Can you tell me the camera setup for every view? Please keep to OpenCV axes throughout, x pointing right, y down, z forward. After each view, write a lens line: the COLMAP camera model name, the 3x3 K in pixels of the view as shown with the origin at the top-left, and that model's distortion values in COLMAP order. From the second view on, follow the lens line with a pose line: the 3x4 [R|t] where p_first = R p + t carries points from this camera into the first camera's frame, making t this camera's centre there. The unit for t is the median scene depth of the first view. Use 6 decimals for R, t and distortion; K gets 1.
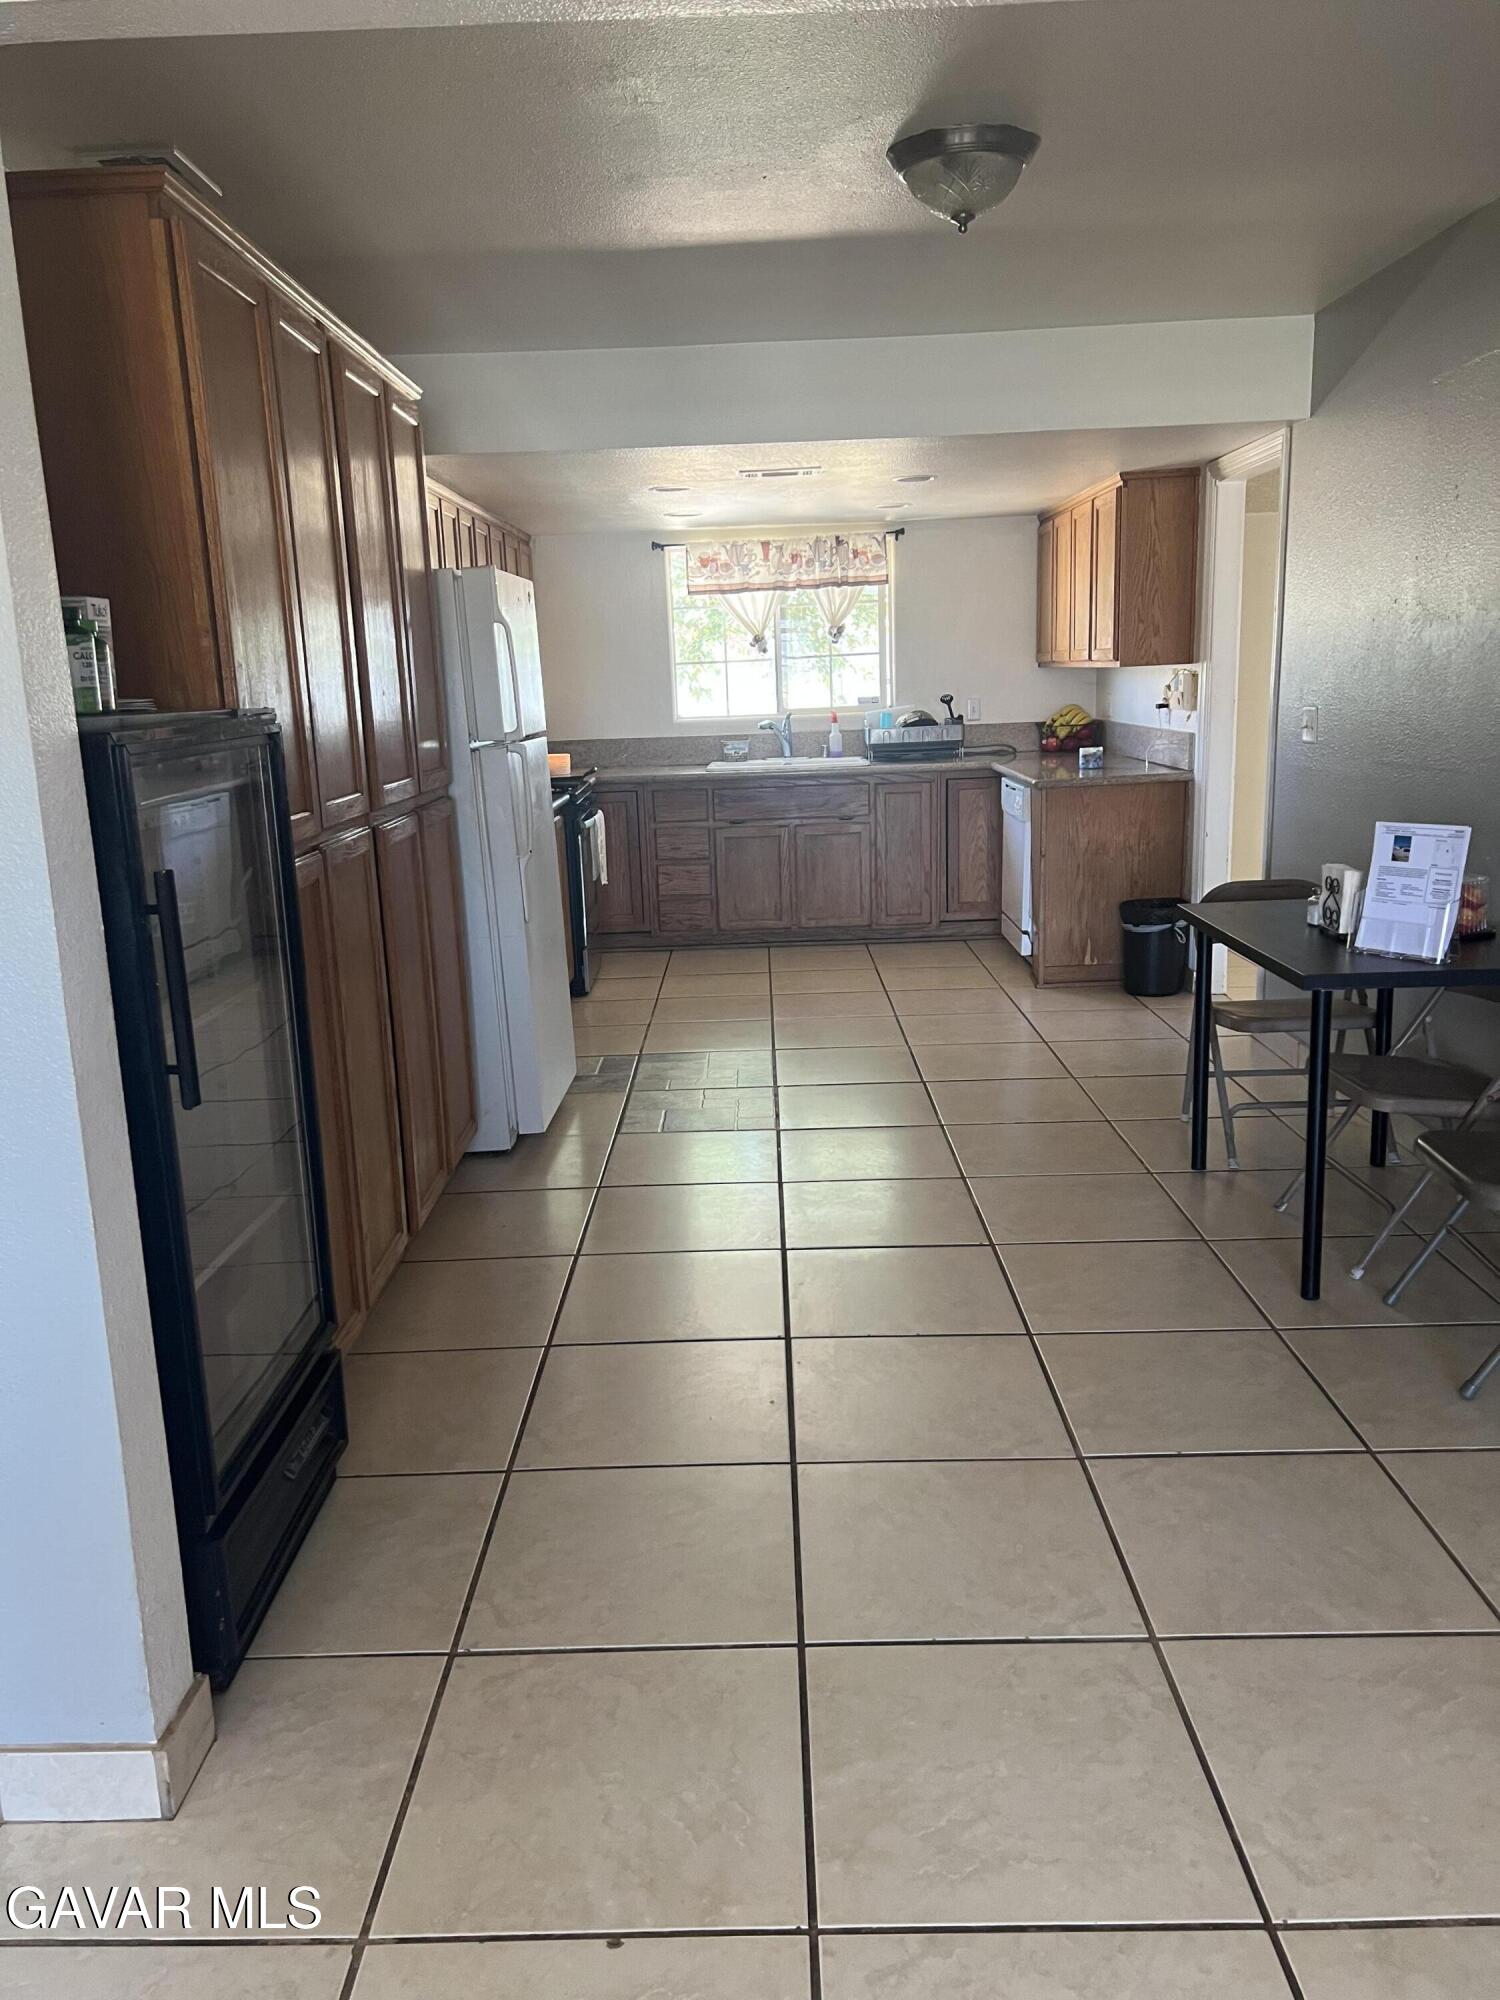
lens RADIAL K [[1495.2, 0, 719.7], [0, 1495.2, 1022.9], [0, 0, 1]] dist [0.052287, -0.066535]
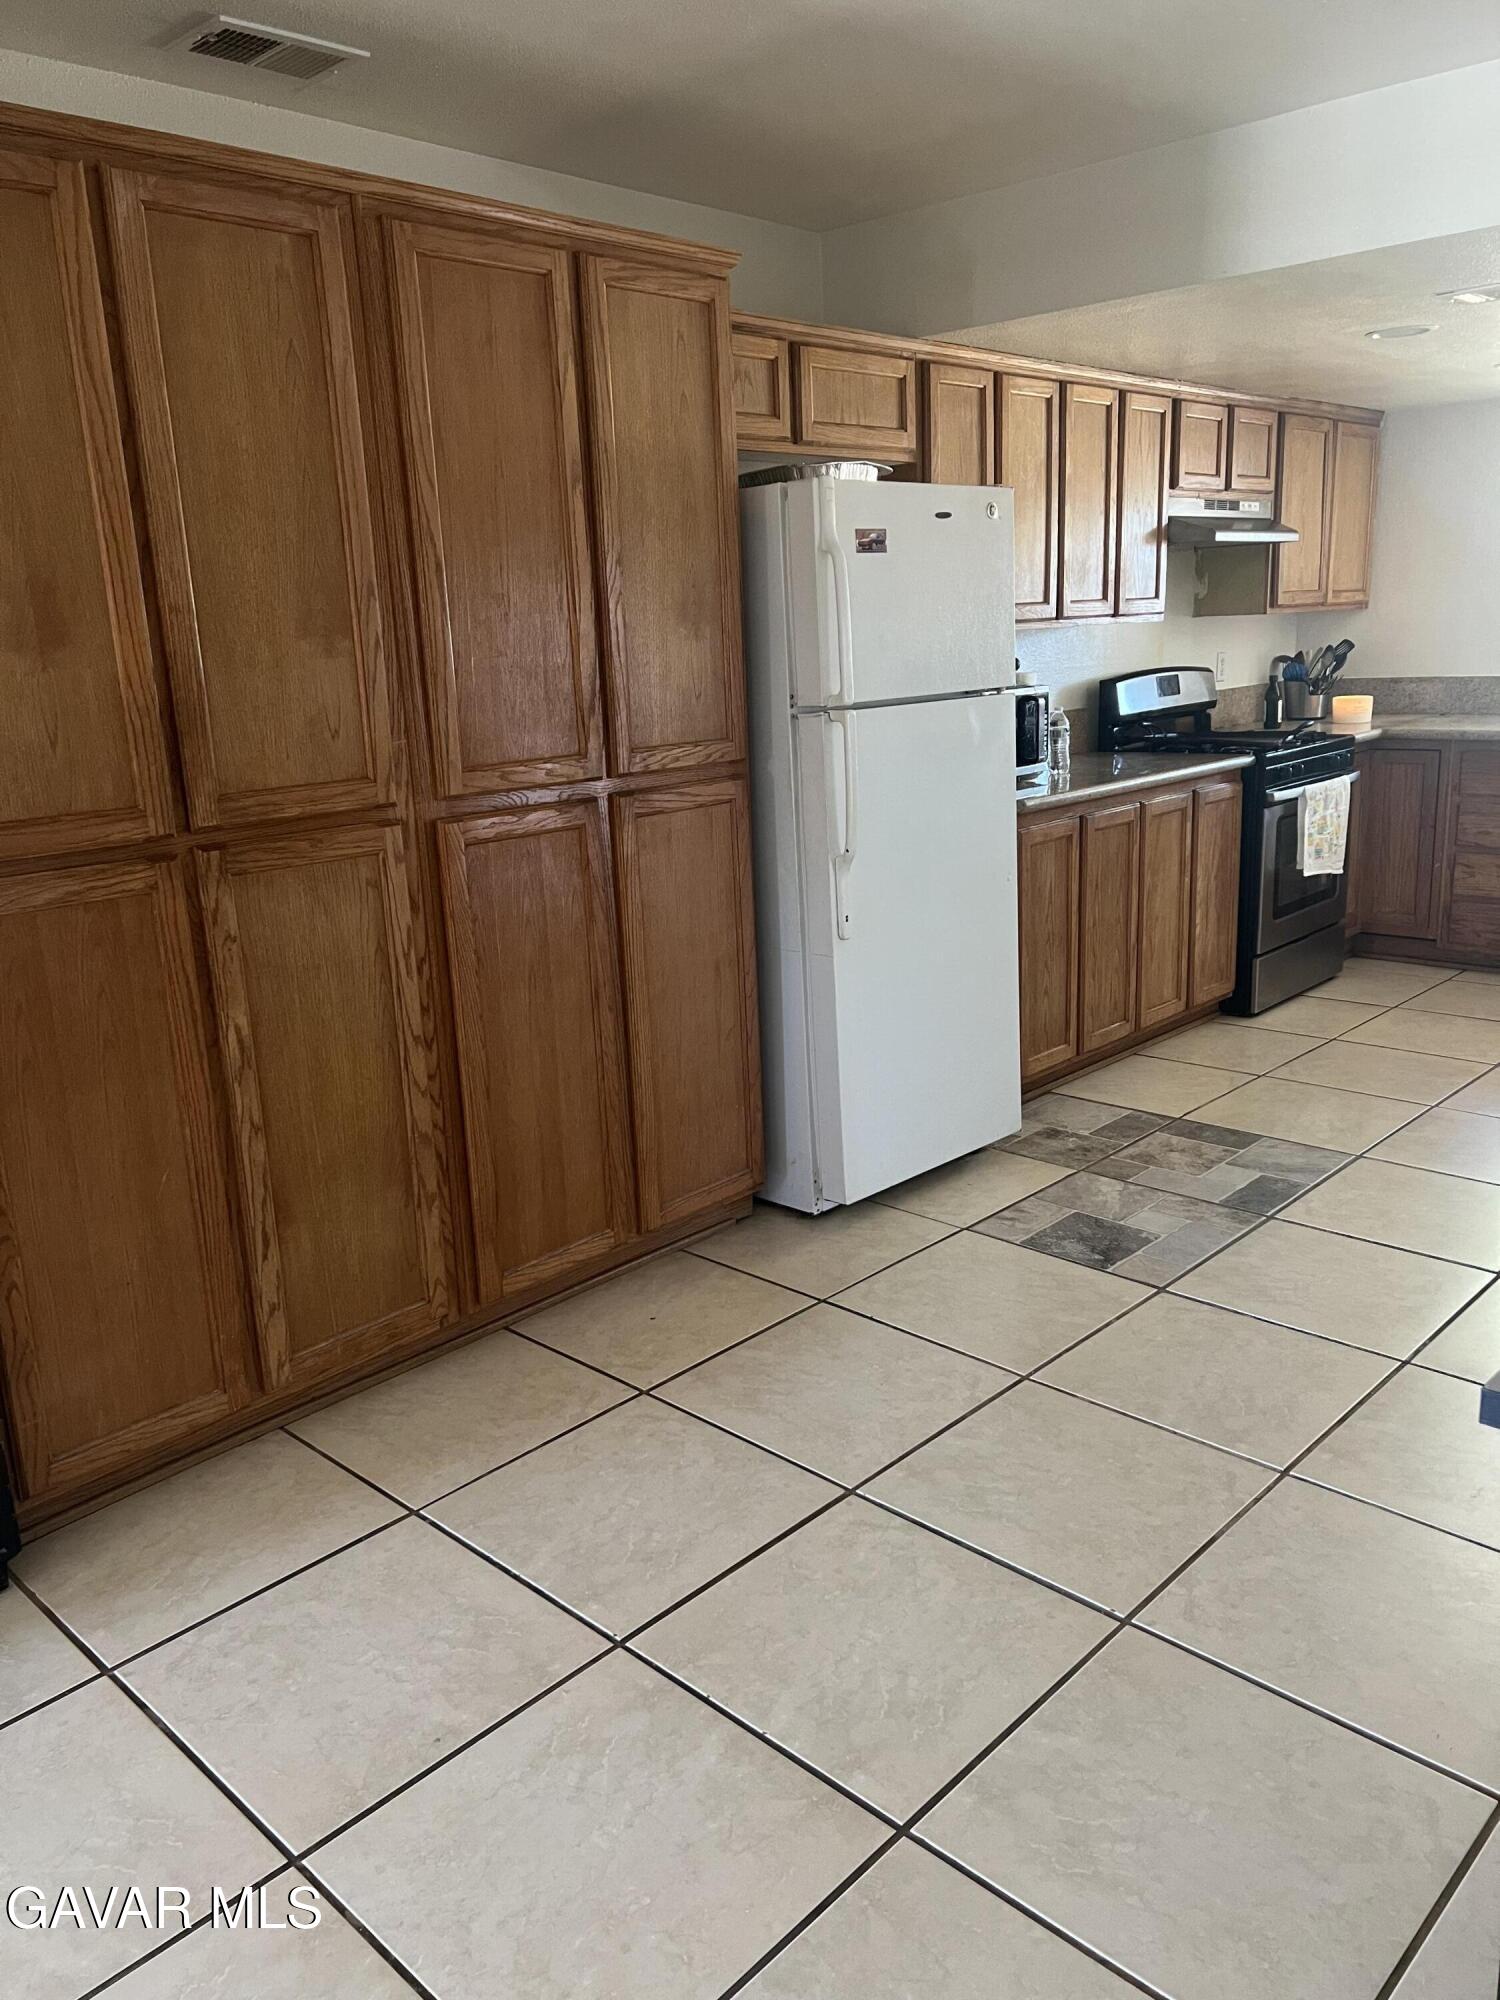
lens RADIAL K [[1495.2, 0, 750.0], [0, 1495.2, 1001.4], [0, 0, 1]] dist [0.052287, -0.066535]
pose [[0.734965, 0.172120, -0.655897, 0.234076], [-0.139100, 0.984949, 0.102601, -0.072438], [0.663685, 0.015827, 0.747845, 0.258138]]
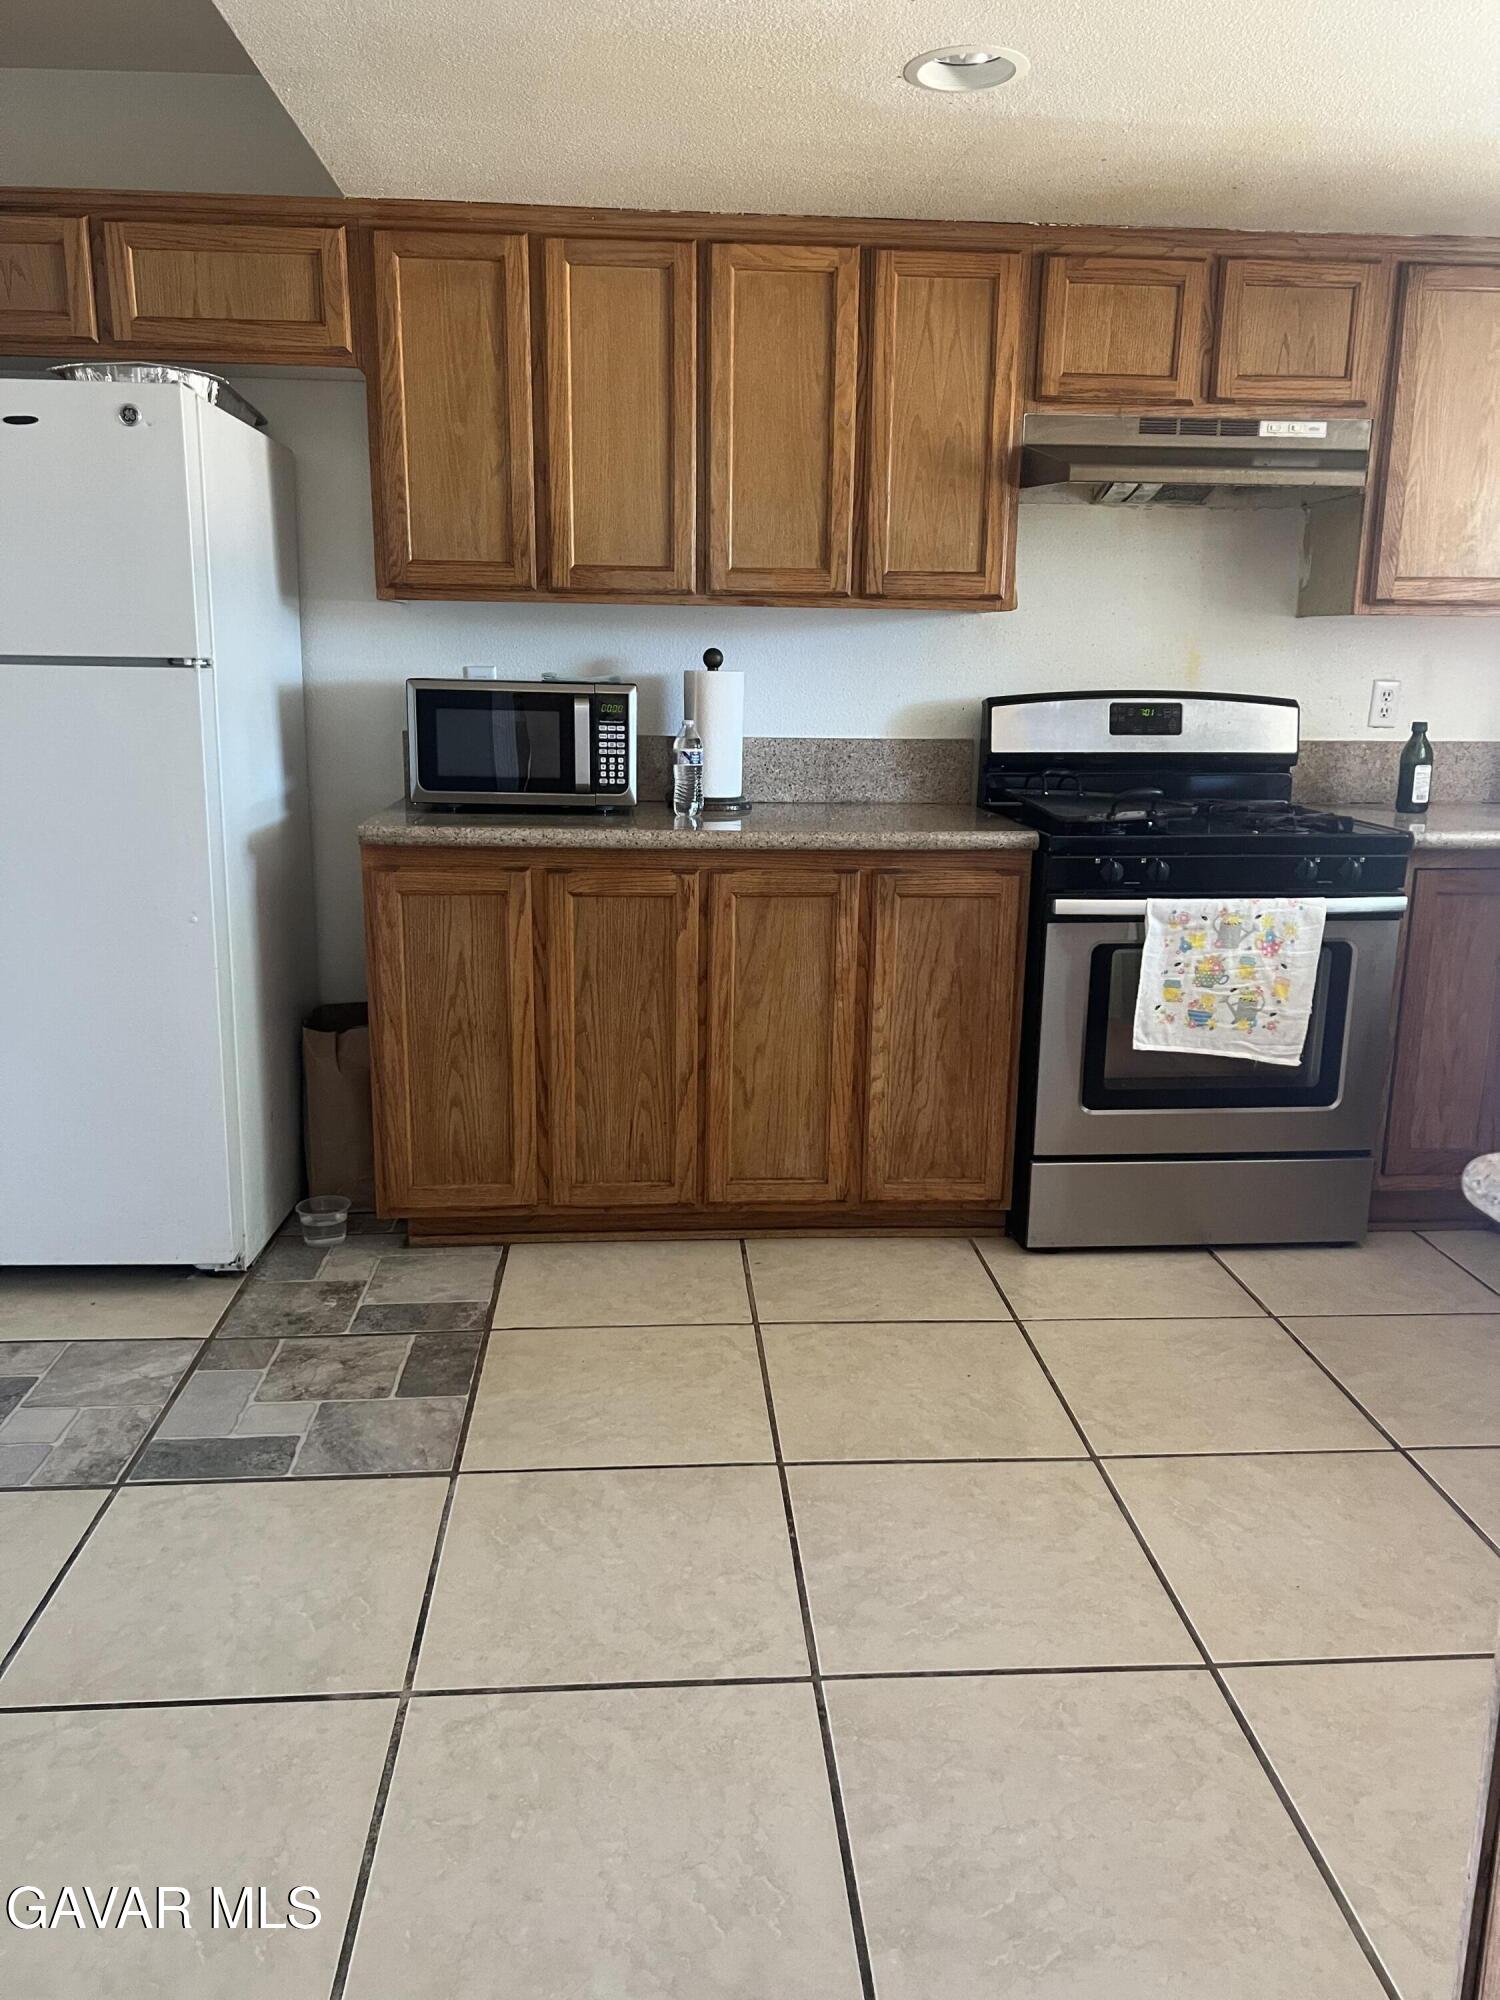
lens RADIAL K [[1495.2, 0, 756.6], [0, 1495.2, 993.0], [0, 0, 1]] dist [0.052287, -0.066535]
pose [[0.086717, 0.254034, -0.963300, 0.351980], [-0.241421, 0.943479, 0.227075, -0.190592], [0.966538, 0.212870, 0.143145, 0.860203]]
